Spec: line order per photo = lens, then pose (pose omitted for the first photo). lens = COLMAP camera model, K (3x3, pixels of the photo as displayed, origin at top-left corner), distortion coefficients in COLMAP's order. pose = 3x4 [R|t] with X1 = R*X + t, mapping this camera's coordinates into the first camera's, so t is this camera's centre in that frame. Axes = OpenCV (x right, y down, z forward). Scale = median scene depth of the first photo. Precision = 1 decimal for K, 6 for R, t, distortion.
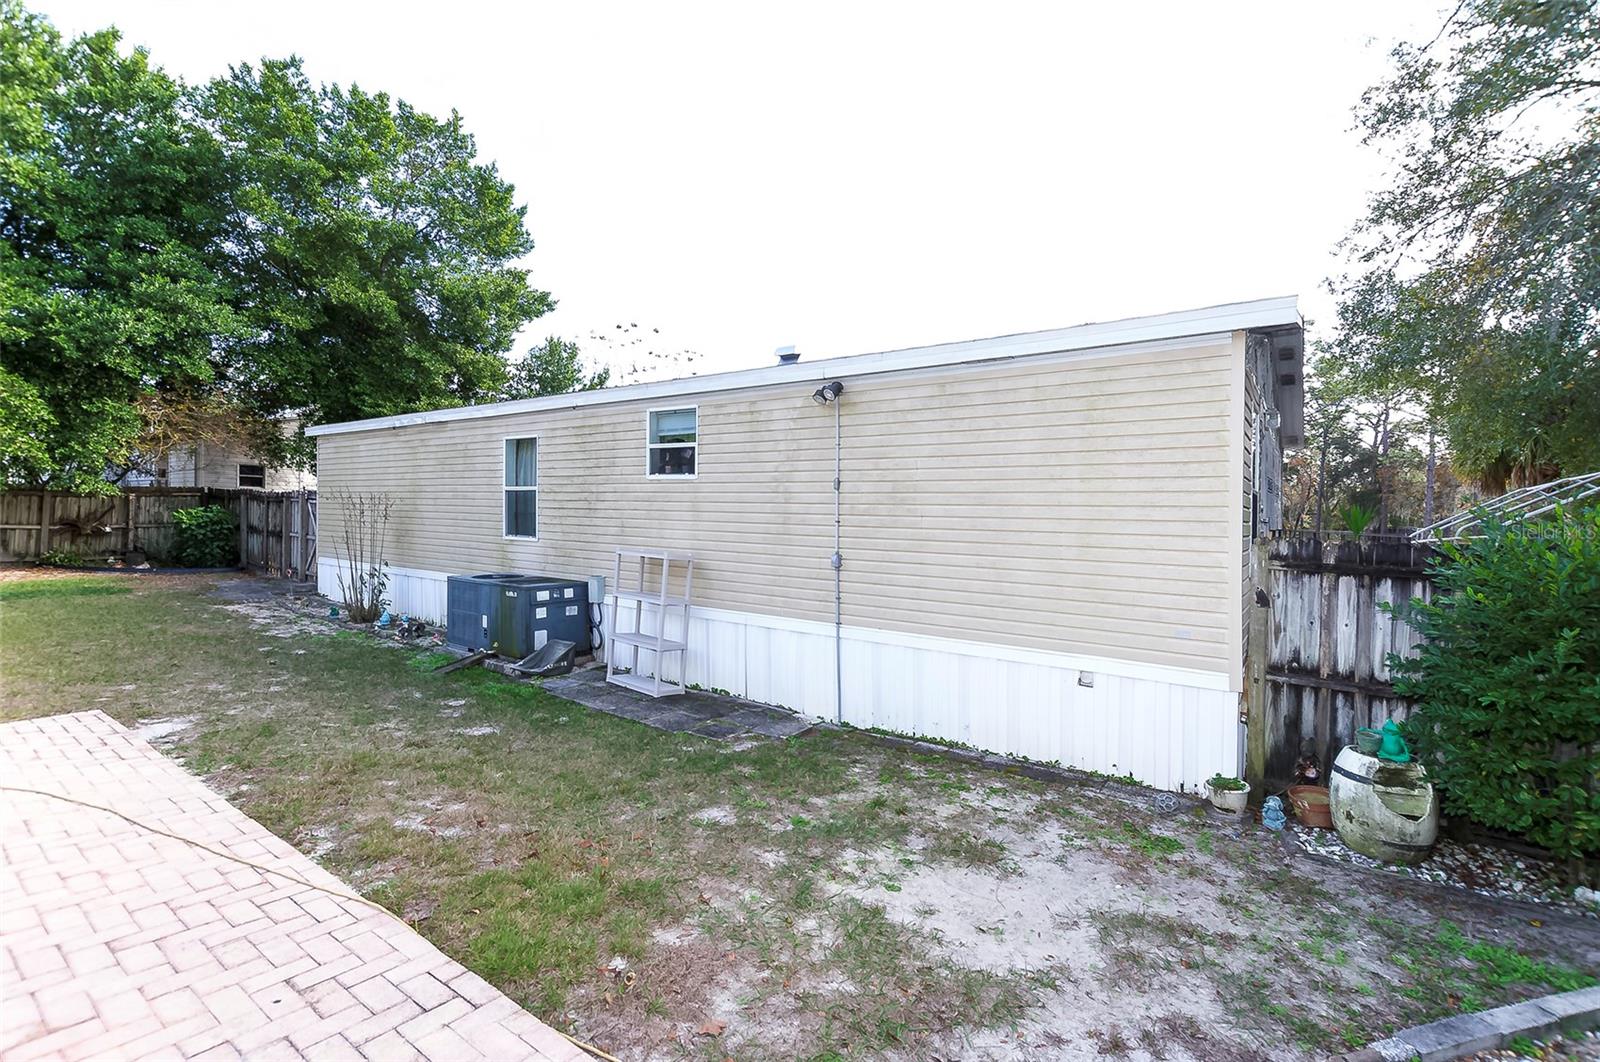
lens RADIAL K [[691.6, 0, 801.7], [0, 691.6, 516.3], [0, 0, 1]] dist [0.003503, -0.000238]
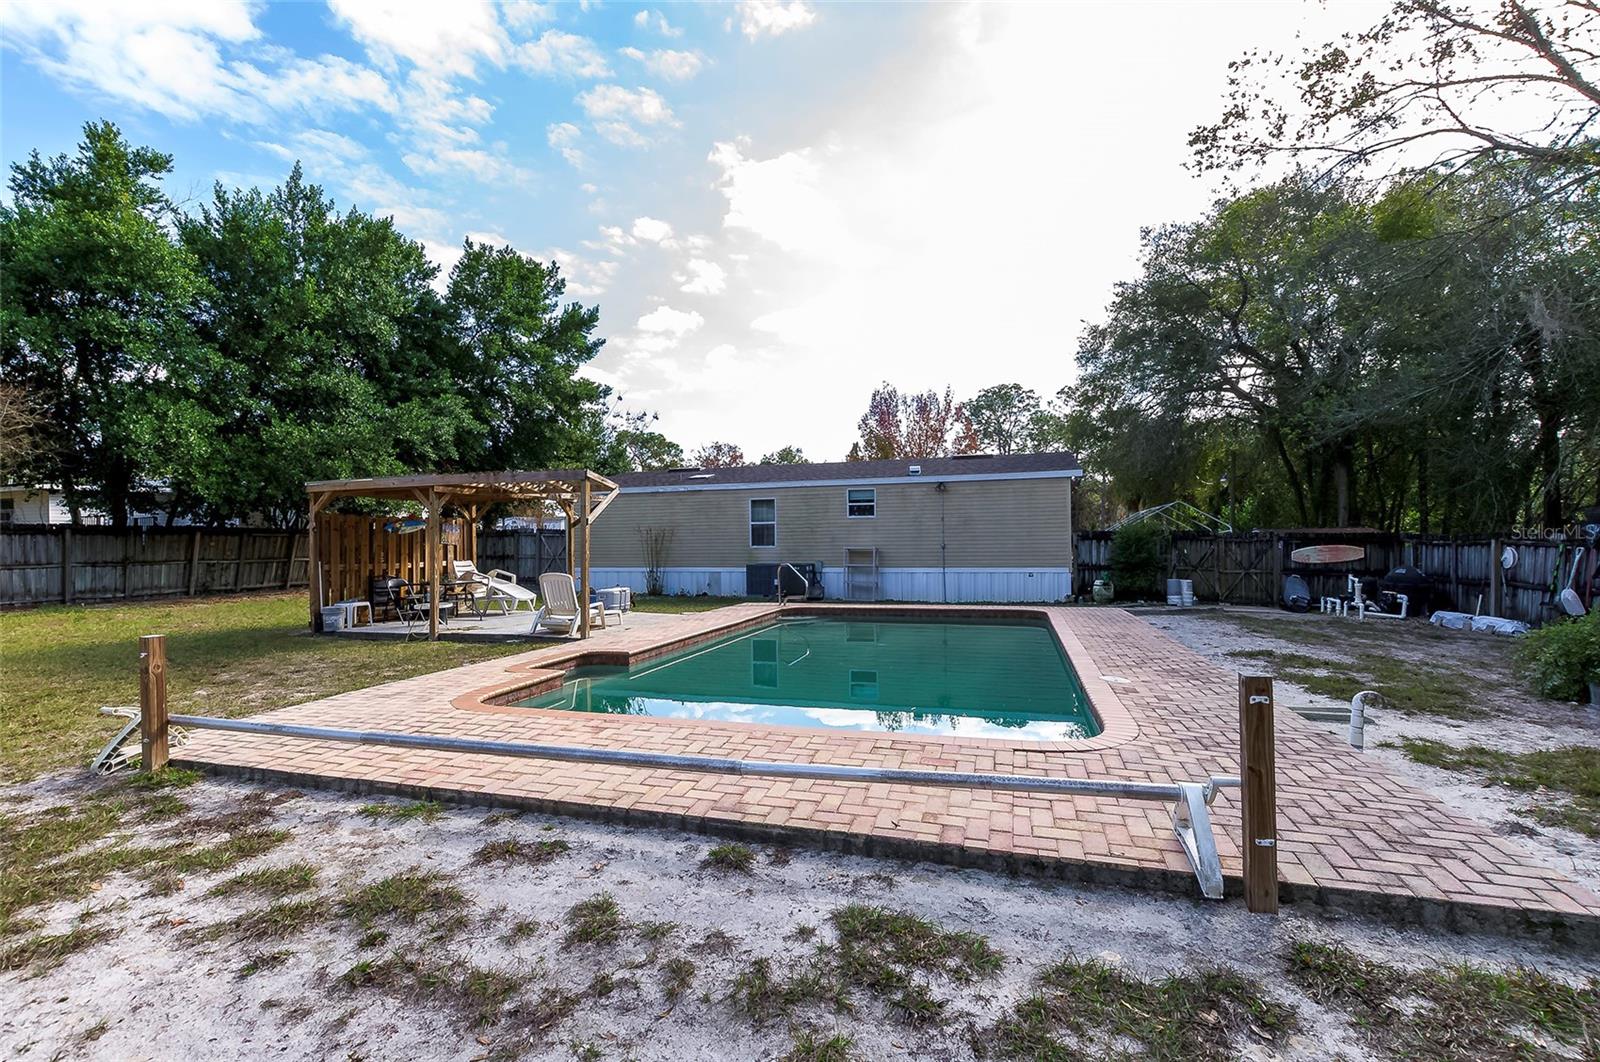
lens RADIAL K [[691.6, 0, 807.3], [0, 691.6, 540.3], [0, 0, 1]] dist [0.003503, -0.000238]
pose [[0.944709, -0.031746, 0.326370, -1.069004], [0.031810, 0.999481, 0.005145, 0.007034], [-0.326364, 0.005522, 0.945228, -1.147938]]
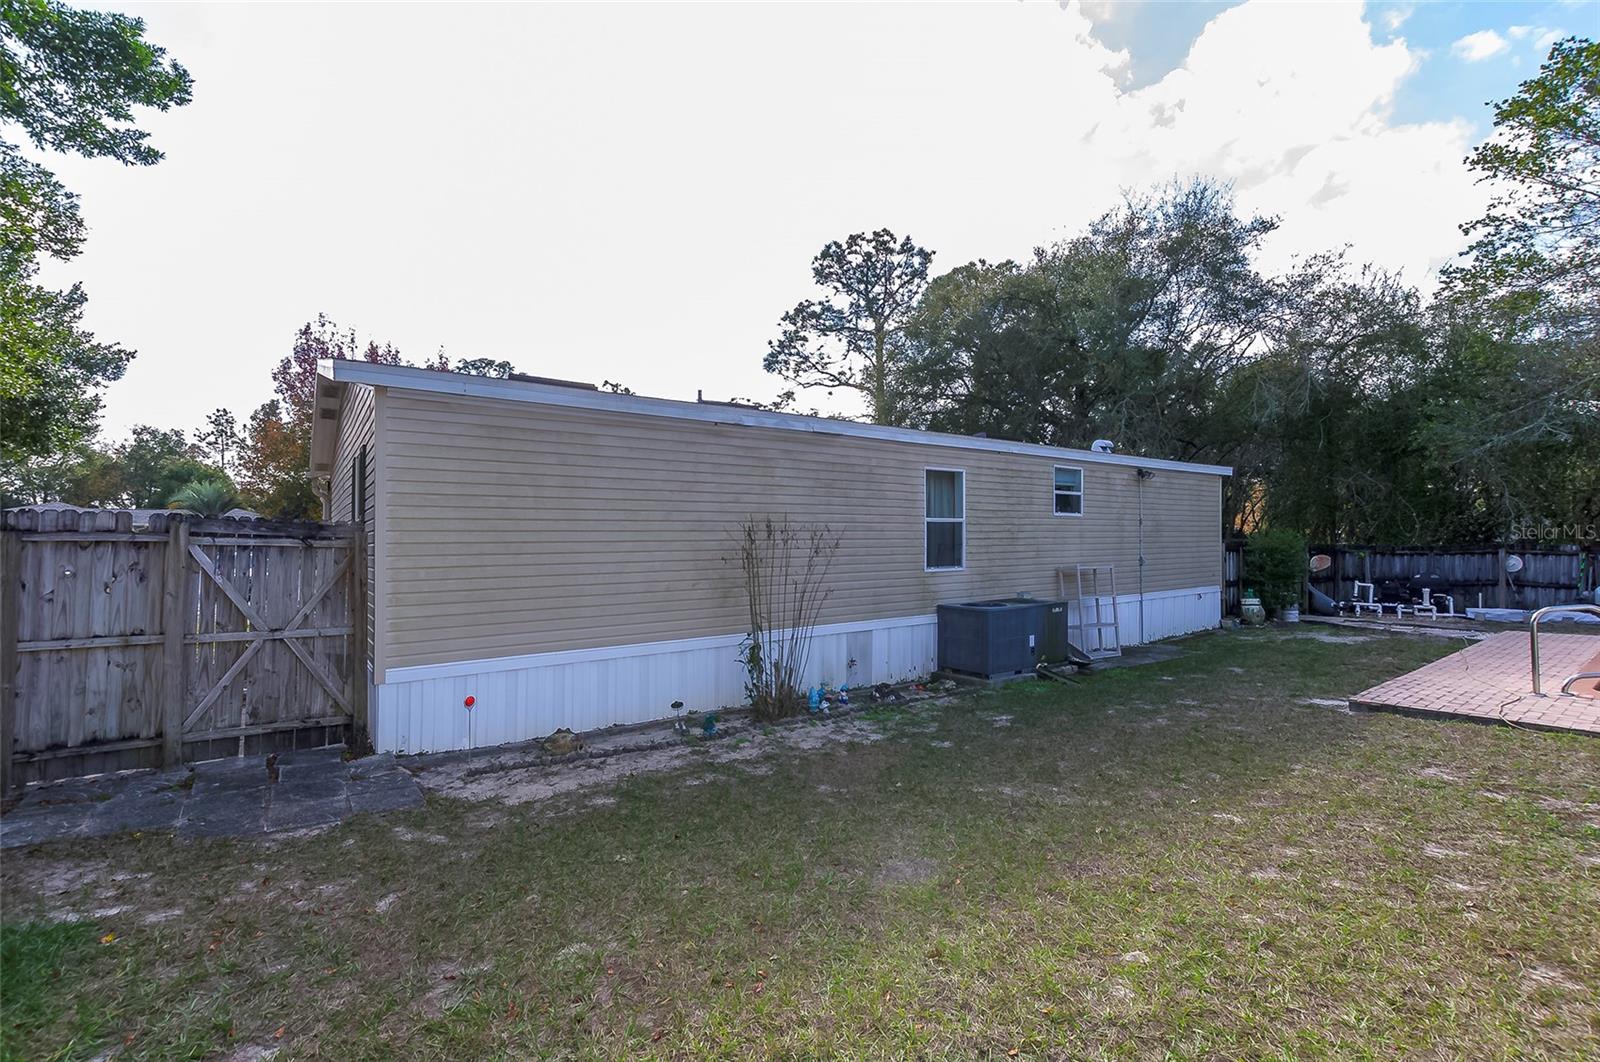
lens RADIAL K [[691.6, 0, 801.3], [0, 691.6, 533.8], [0, 0, 1]] dist [0.003503, -0.000238]
pose [[0.319657, -0.016548, 0.947389, -1.585899], [0.018902, 0.999760, 0.011085, -0.039096], [-0.947345, 0.014364, 0.319893, 0.966053]]
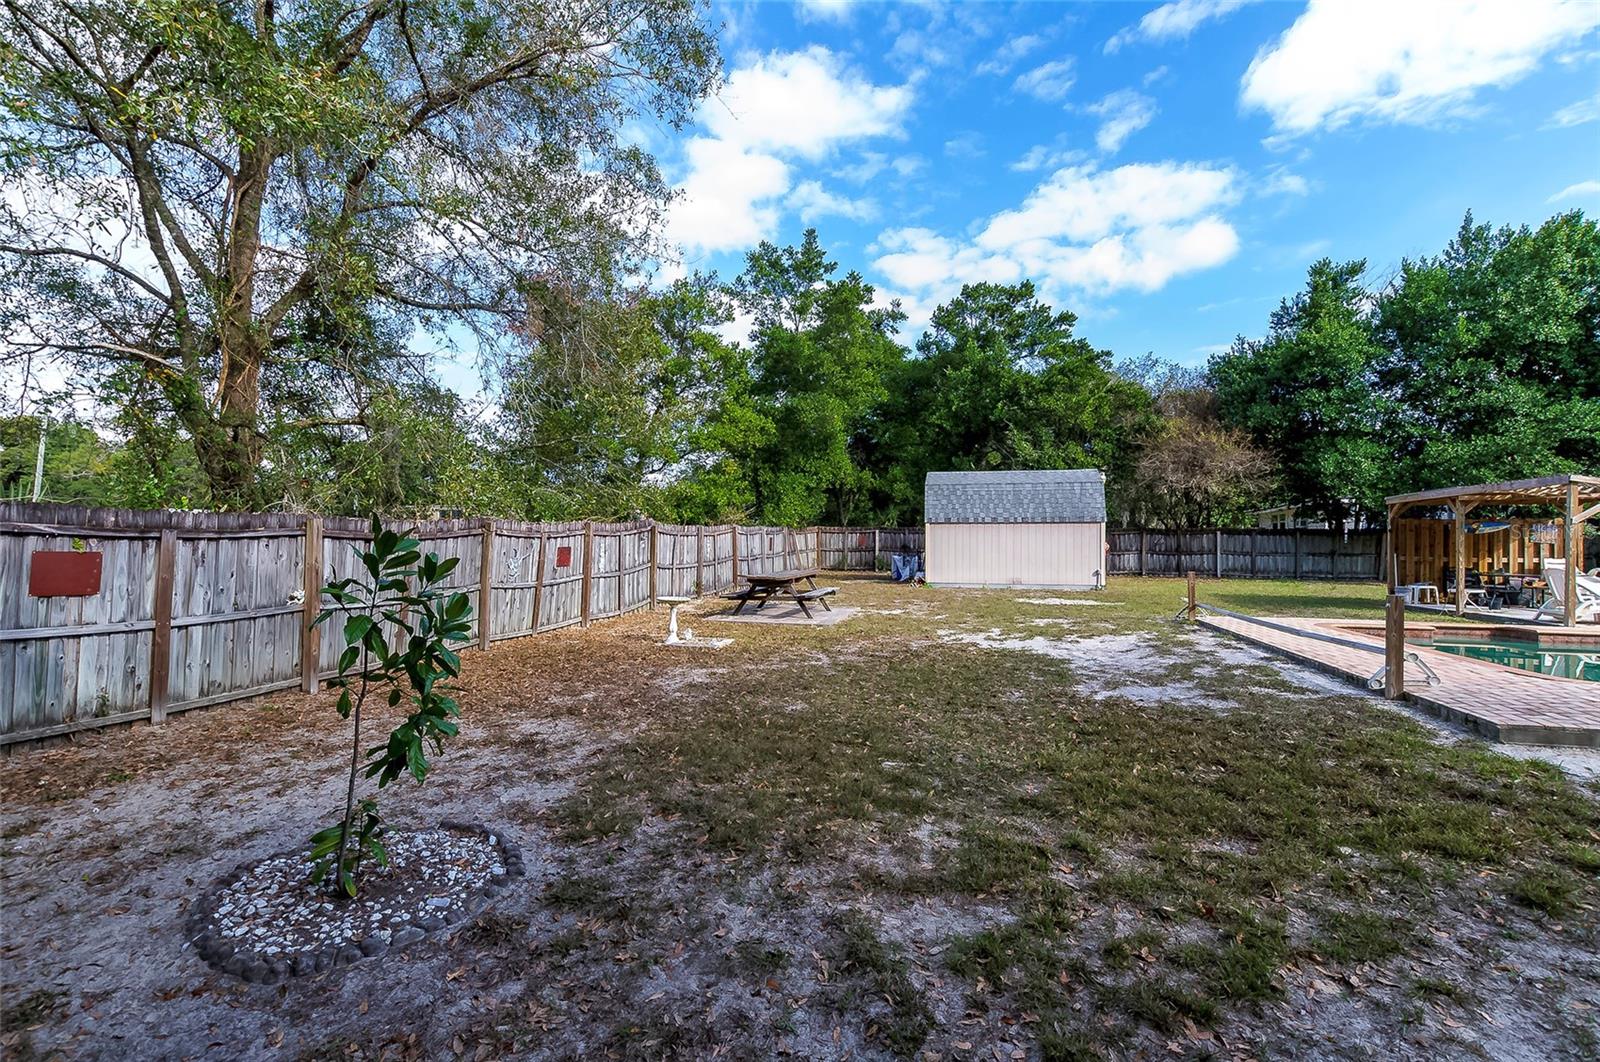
lens RADIAL K [[691.6, 0, 801.0], [0, 691.6, 532.5], [0, 0, 1]] dist [0.003503, -0.000238]
pose [[0.344476, -0.036811, -0.938073, 0.224800], [0.000984, 0.999245, -0.038850, 0.062367], [0.938795, 0.012460, 0.344252, -2.125615]]
